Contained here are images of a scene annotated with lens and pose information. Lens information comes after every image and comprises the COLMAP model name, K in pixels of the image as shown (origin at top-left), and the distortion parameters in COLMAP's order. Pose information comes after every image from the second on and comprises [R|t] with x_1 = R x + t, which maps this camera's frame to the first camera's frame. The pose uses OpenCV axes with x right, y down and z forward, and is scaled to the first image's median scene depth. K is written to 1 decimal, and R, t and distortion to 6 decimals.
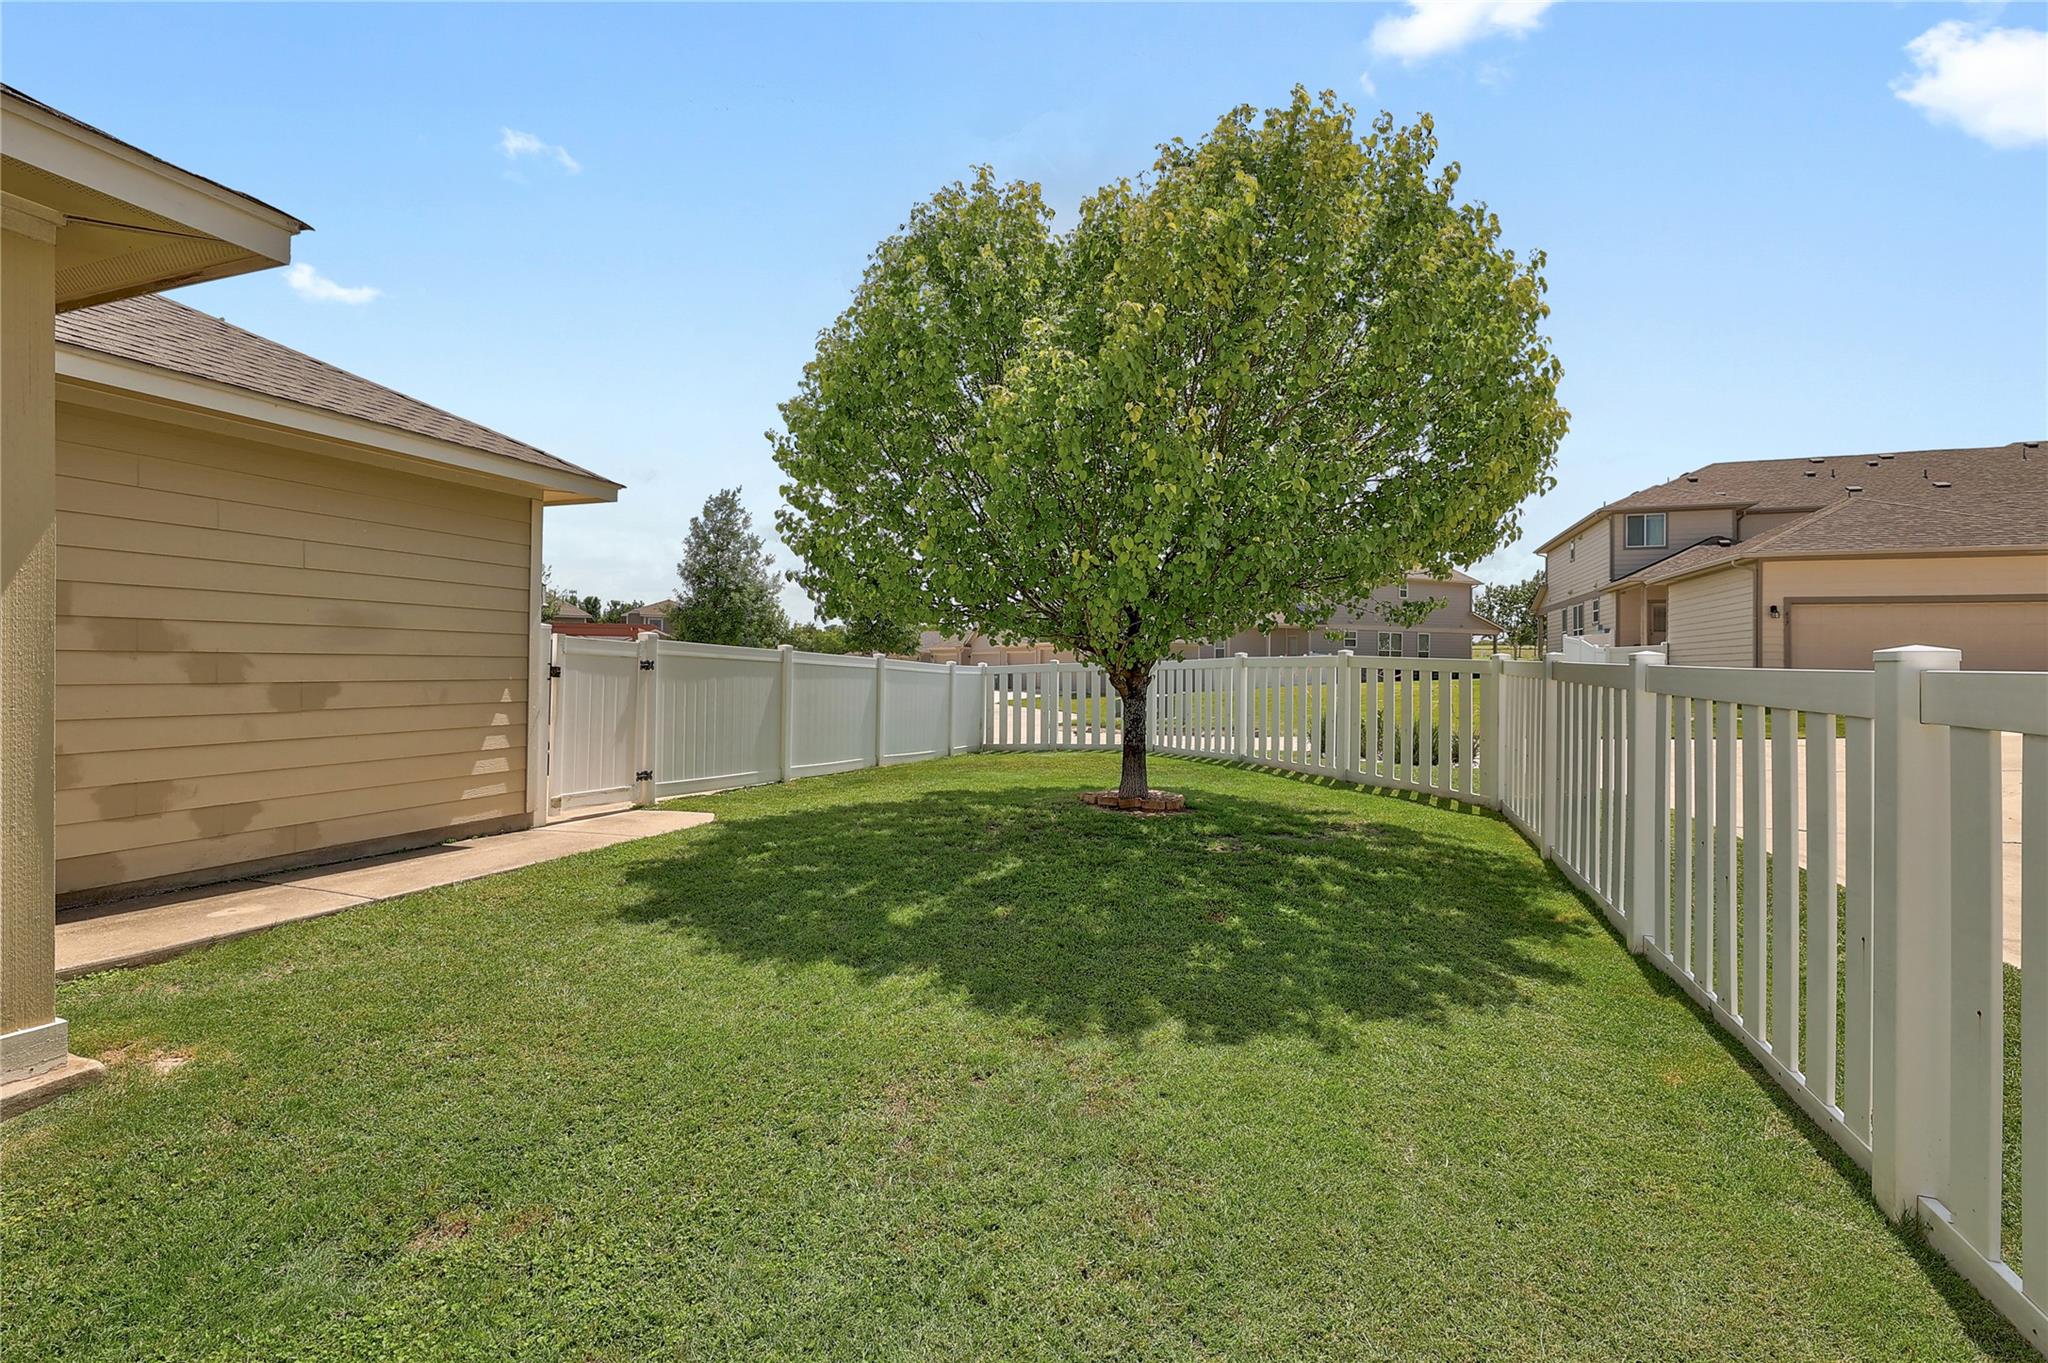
lens RADIAL K [[893.2, 0, 1026.4], [0, 893.2, 672.8], [0, 0, 1]] dist [0.000940, 0.000178]
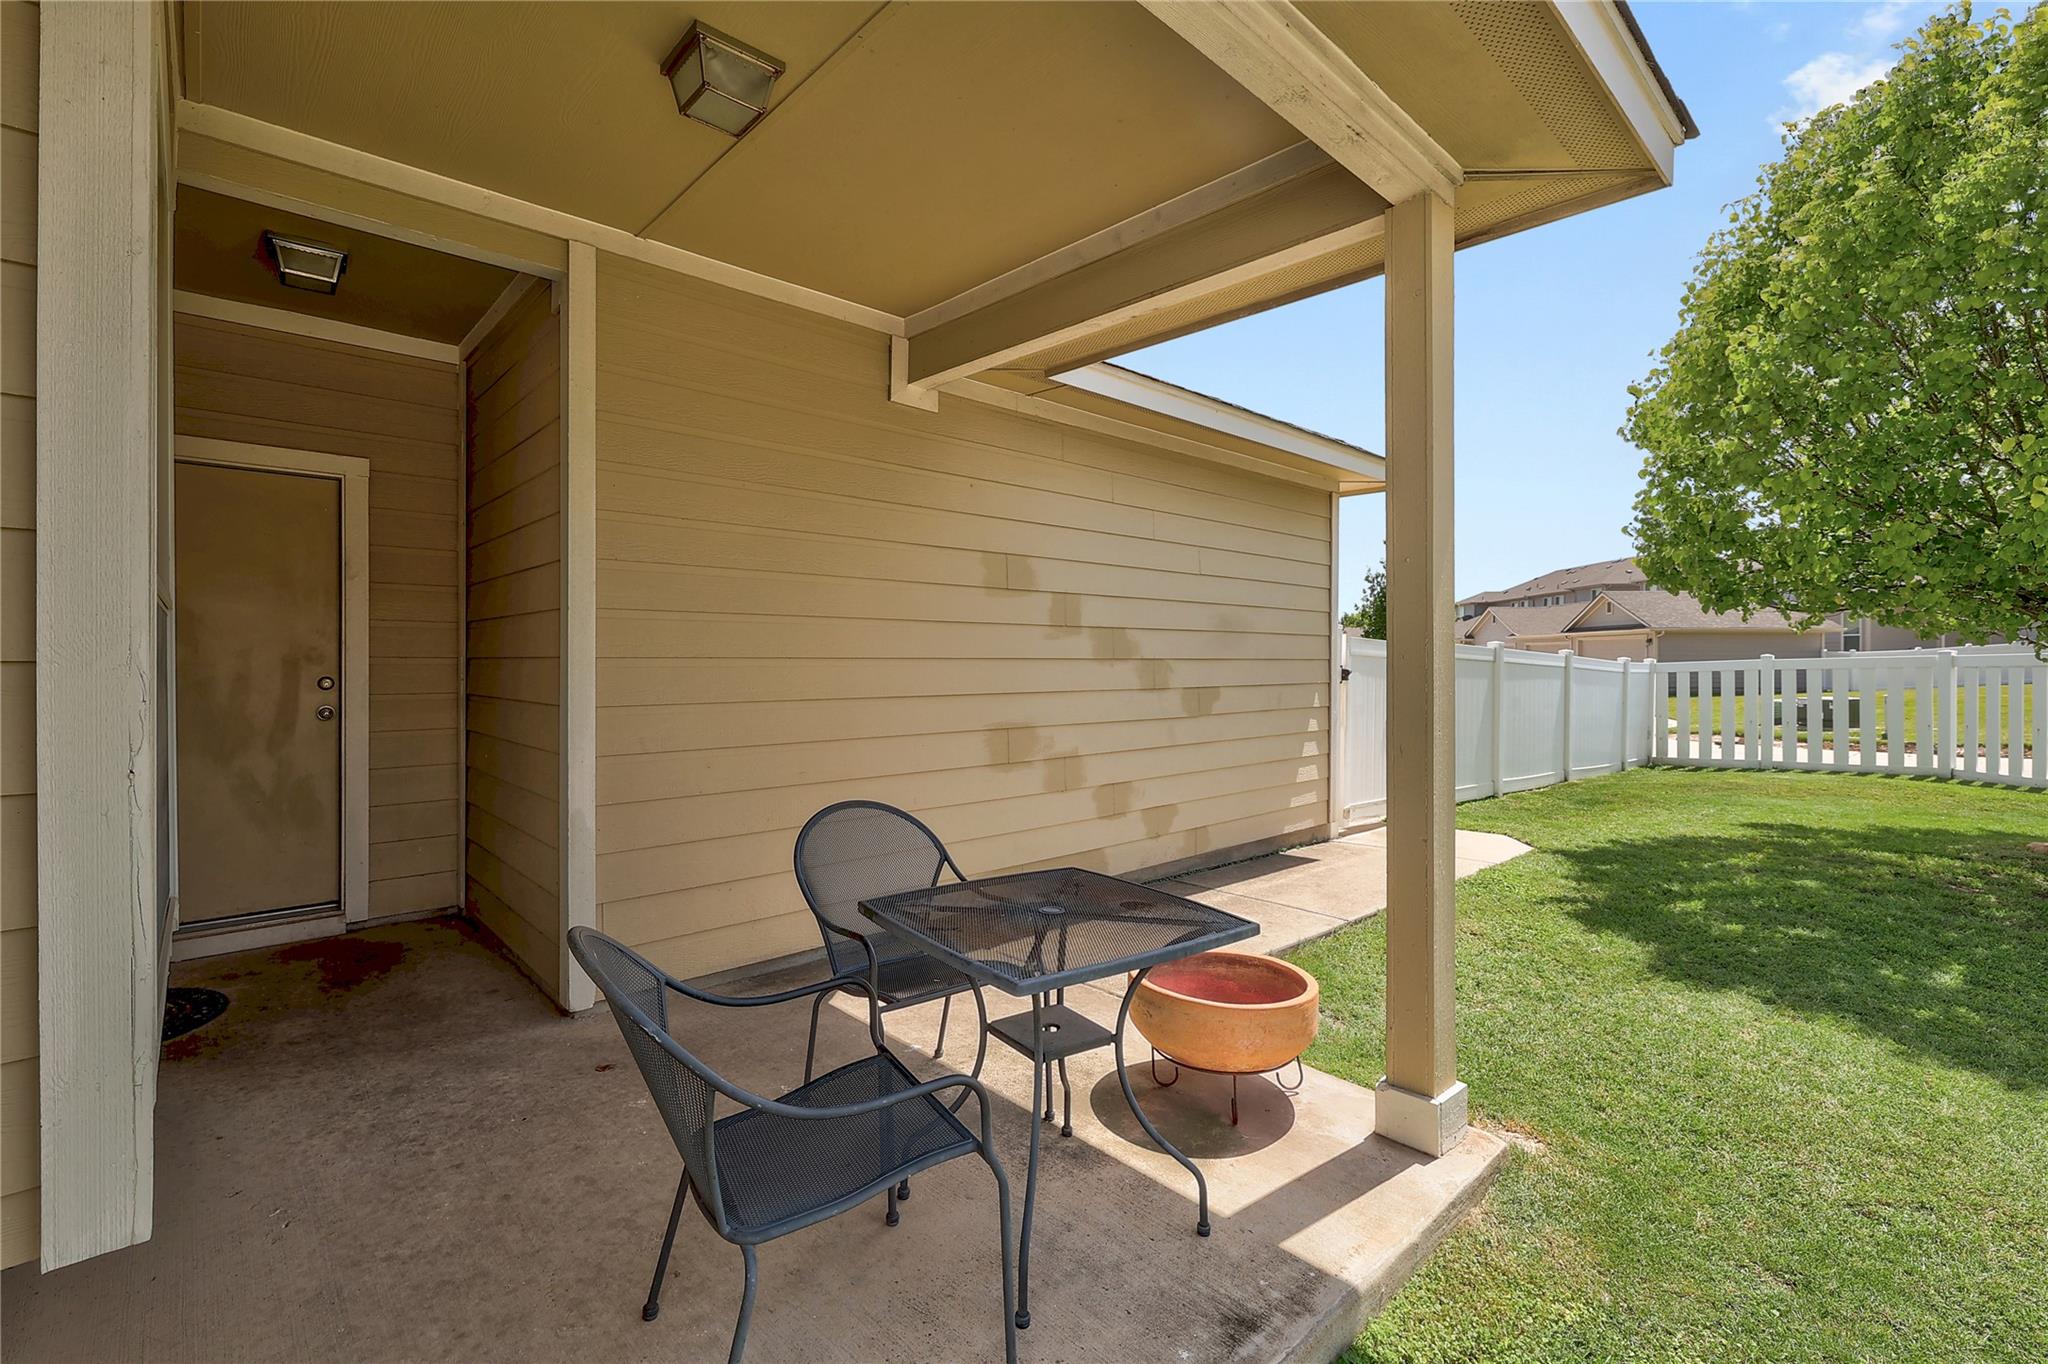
lens RADIAL K [[893.2, 0, 1022.0], [0, 893.2, 676.4], [0, 0, 1]] dist [0.000940, 0.000178]
pose [[0.896014, 0.000482, -0.444026, -0.506922], [0.003526, 0.999960, 0.008201, -0.009646], [0.444012, -0.008914, 0.895977, 0.009595]]
